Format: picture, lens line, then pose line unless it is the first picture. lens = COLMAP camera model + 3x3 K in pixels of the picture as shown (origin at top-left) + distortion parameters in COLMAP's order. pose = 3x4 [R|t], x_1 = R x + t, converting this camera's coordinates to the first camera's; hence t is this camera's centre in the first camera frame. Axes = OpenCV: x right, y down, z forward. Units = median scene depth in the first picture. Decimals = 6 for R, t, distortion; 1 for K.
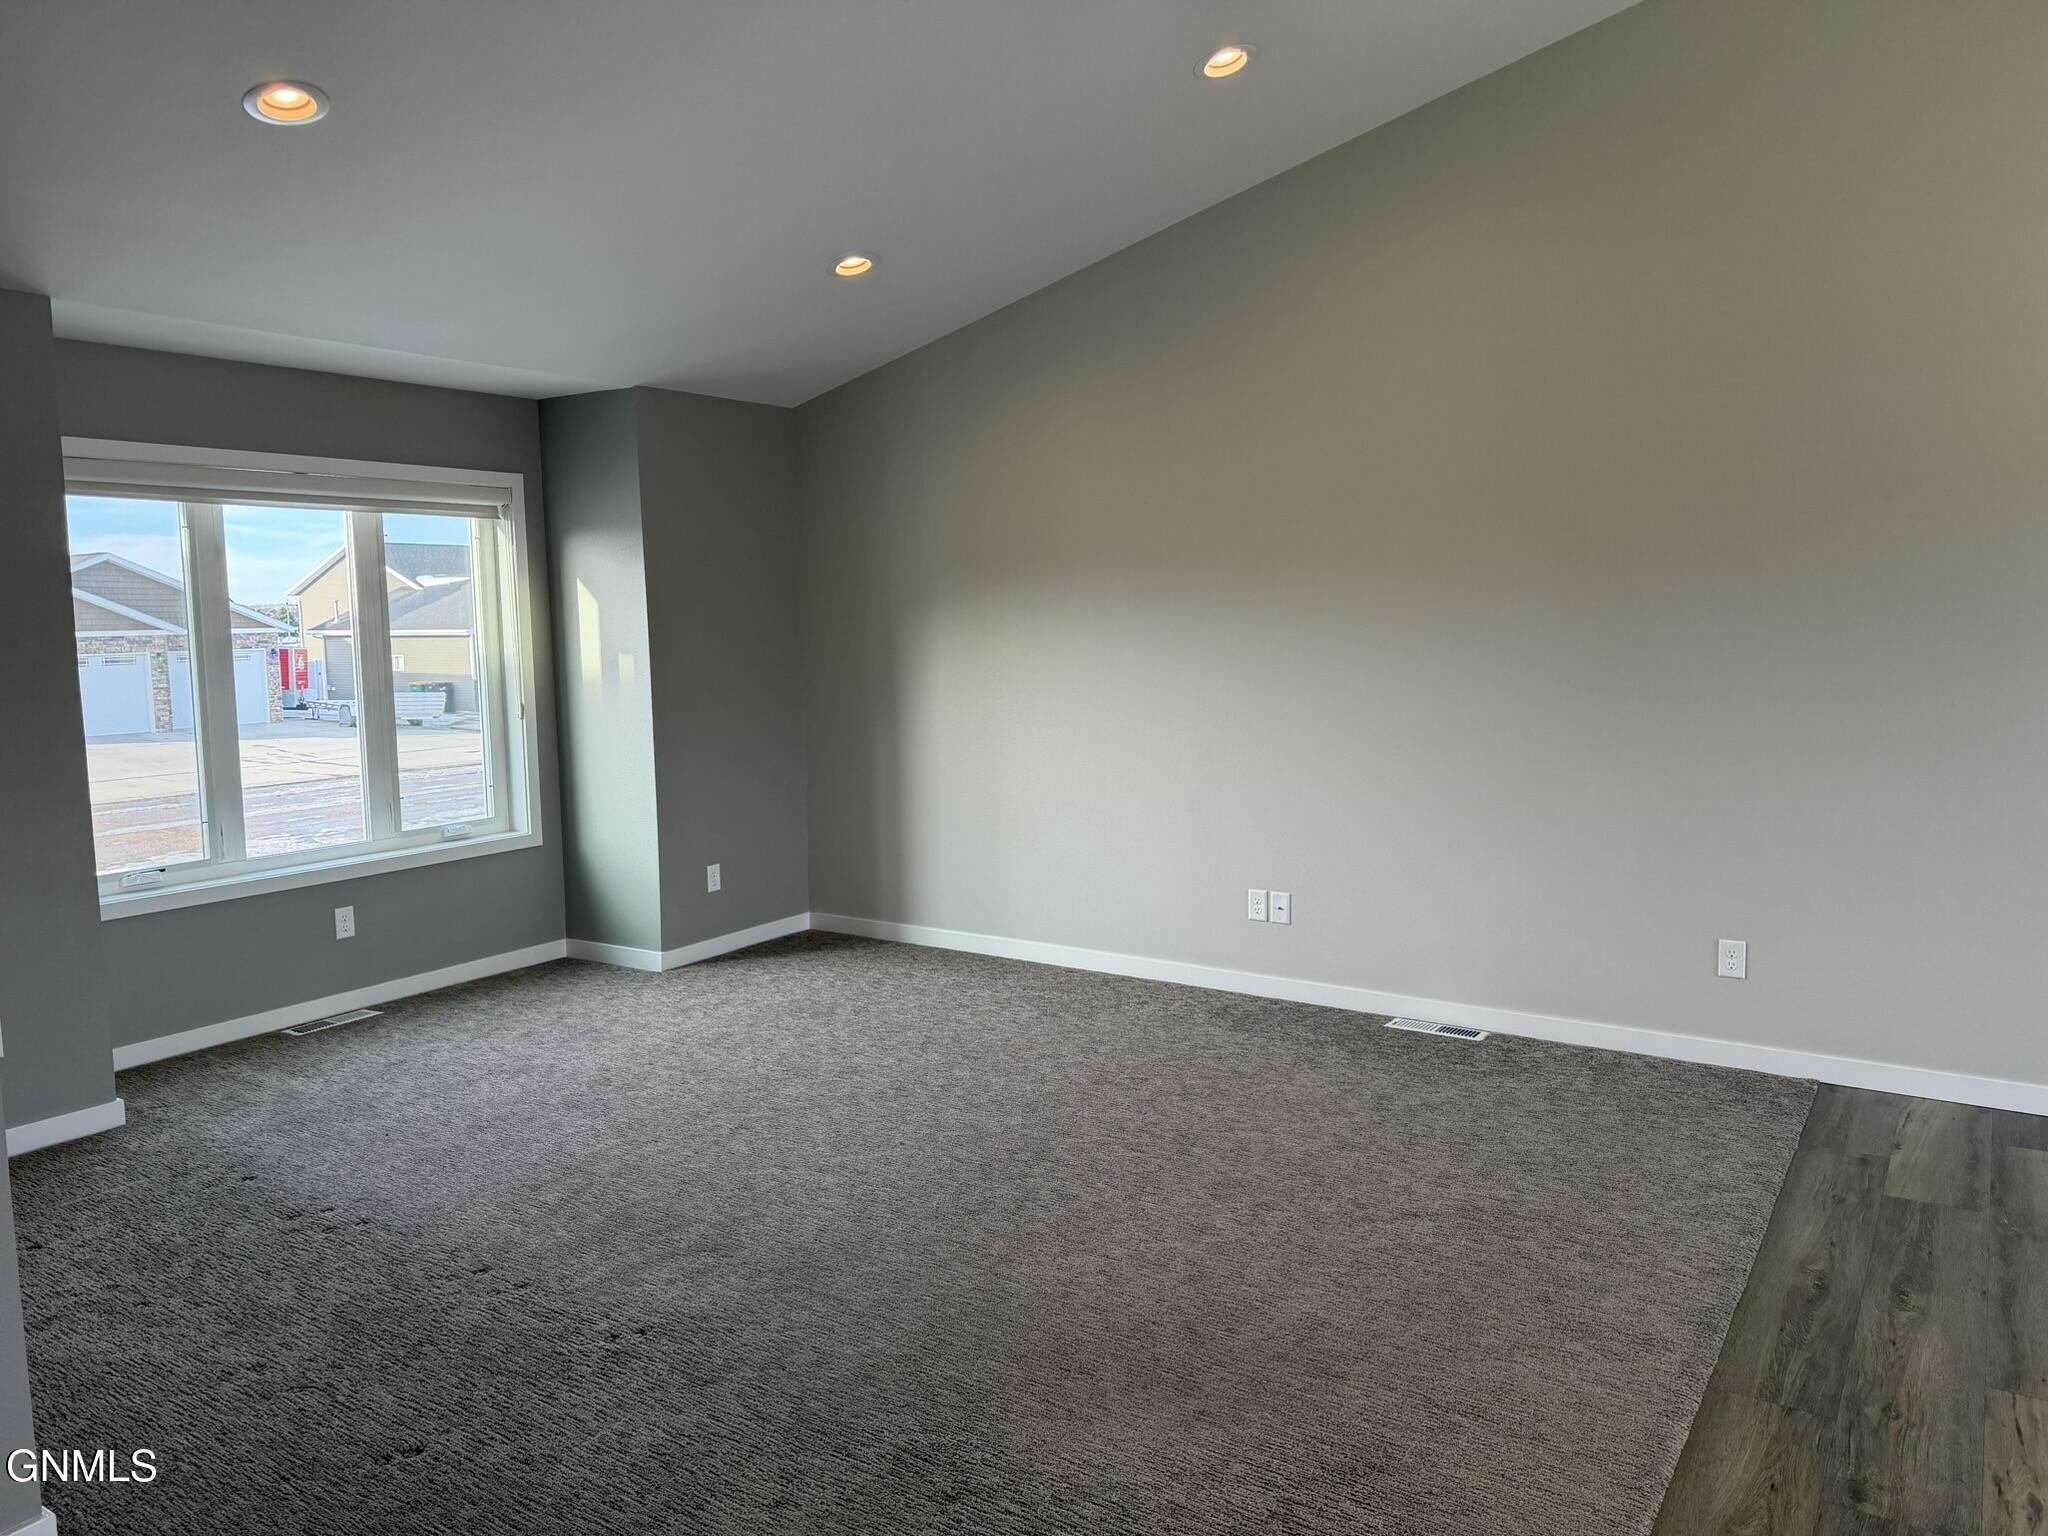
lens RADIAL K [[1477.8, 0, 1010.1], [0, 1477.8, 771.8], [0, 0, 1]] dist [0.146904, -0.186908]
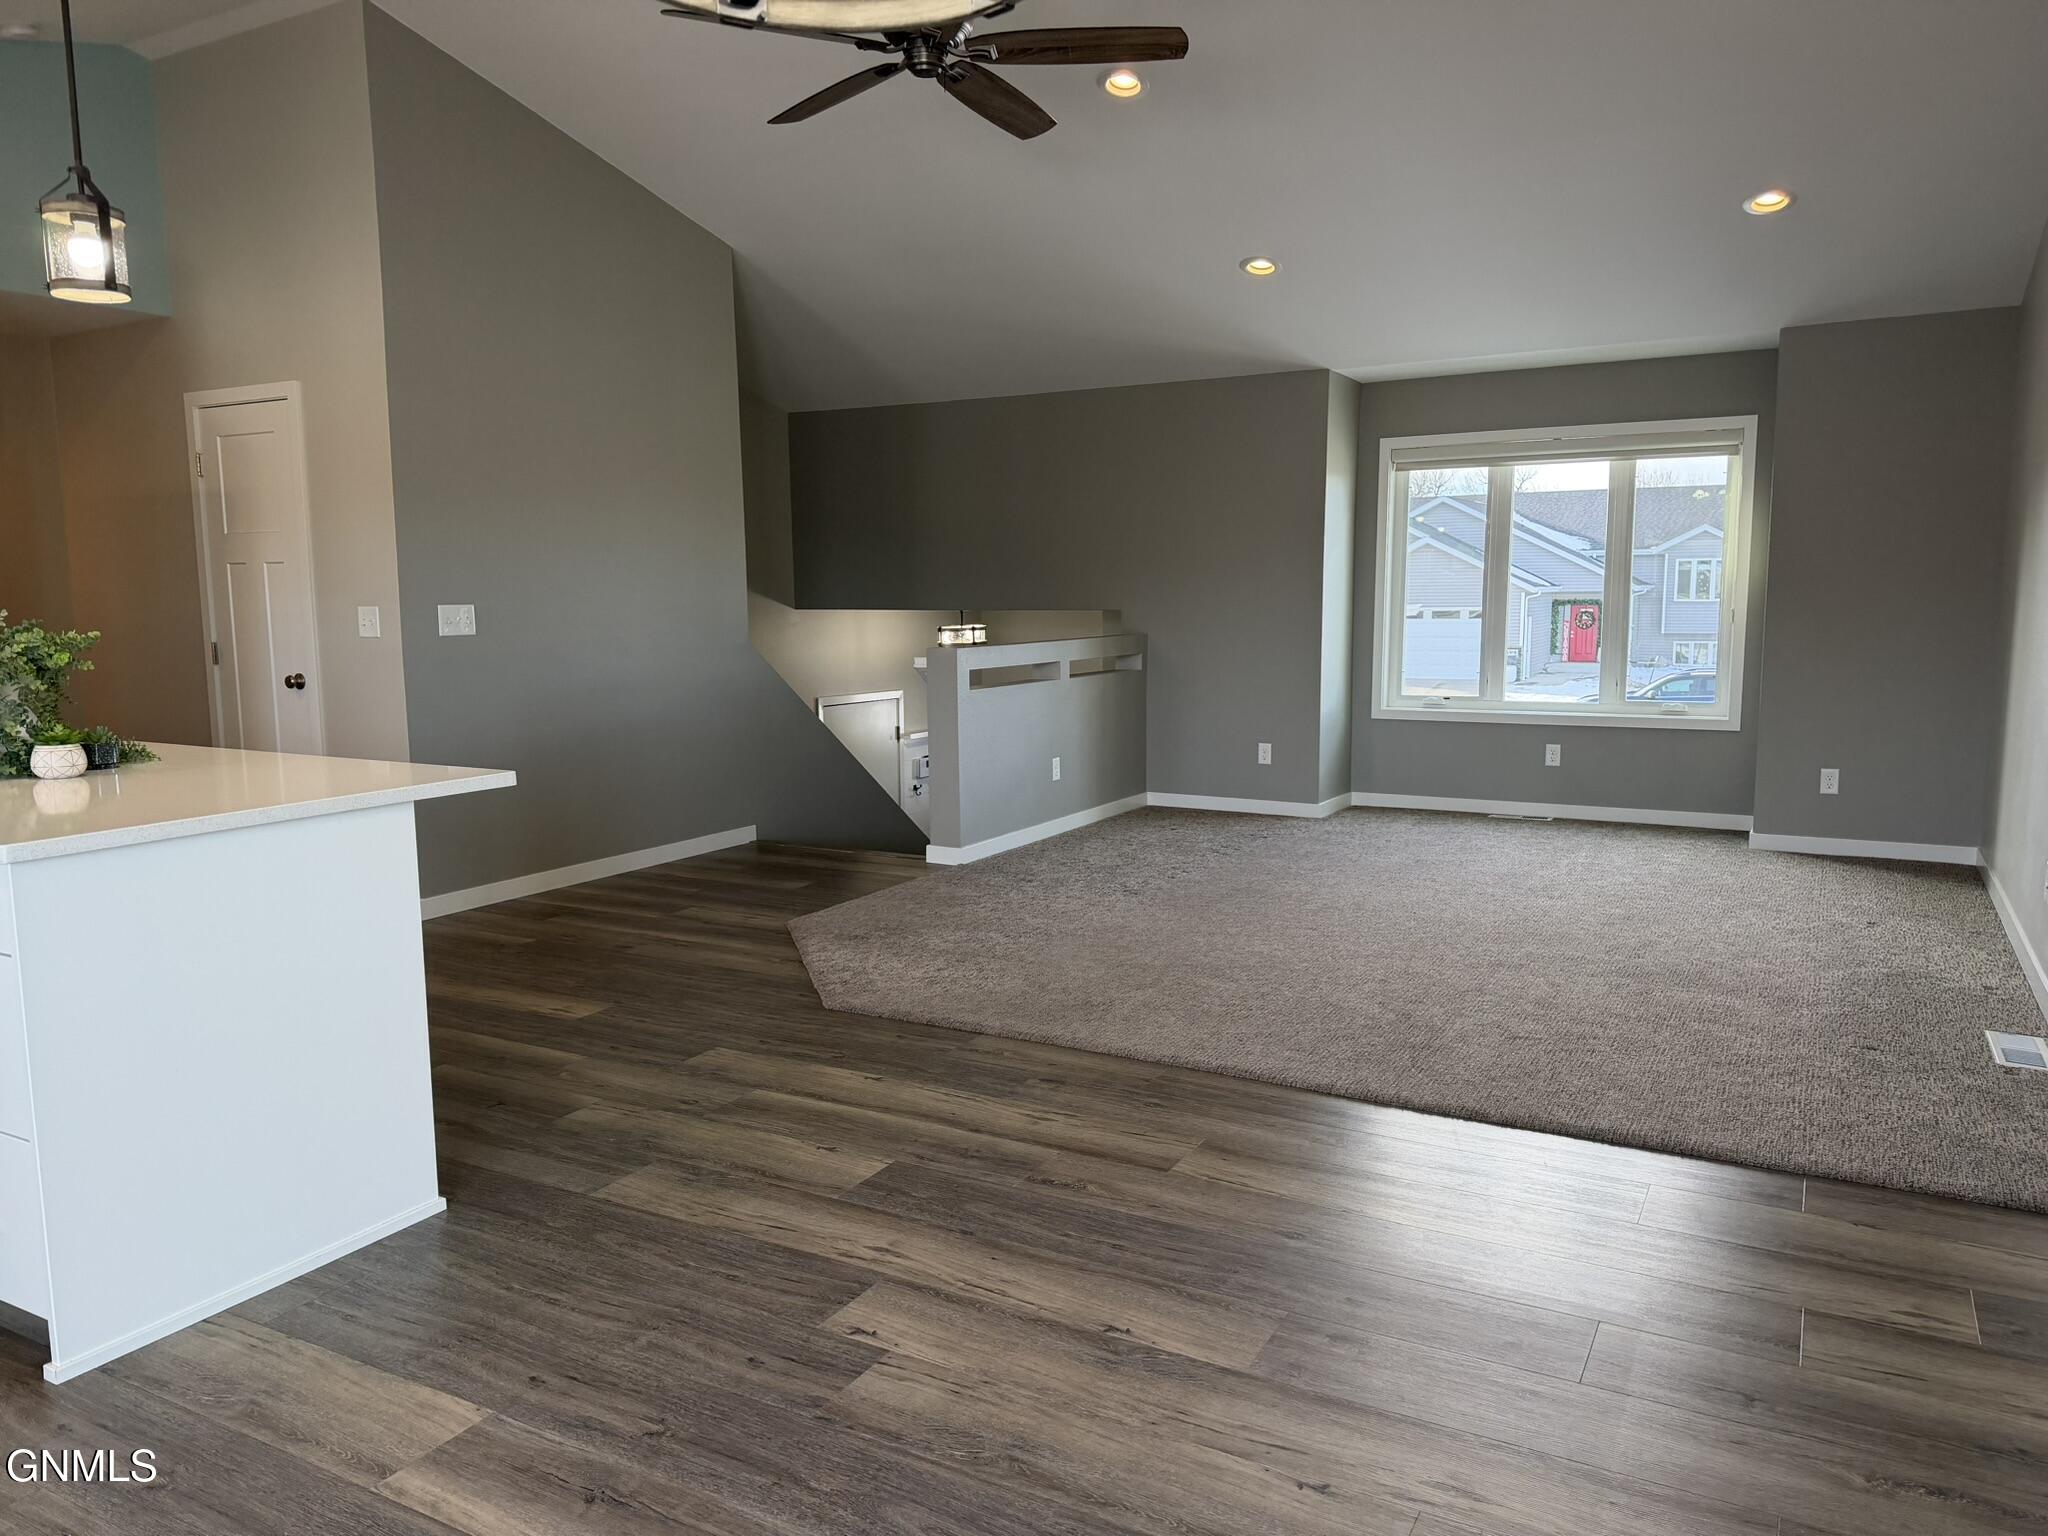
lens RADIAL K [[1477.8, 0, 1010.1], [0, 1477.8, 771.8], [0, 0, 1]] dist [0.146904, -0.186908]
pose [[0.096760, 0.145953, -0.984548, 0.921474], [-0.107390, 0.984946, 0.135458, -0.022114], [0.989497, 0.092623, 0.110977, 0.340670]]
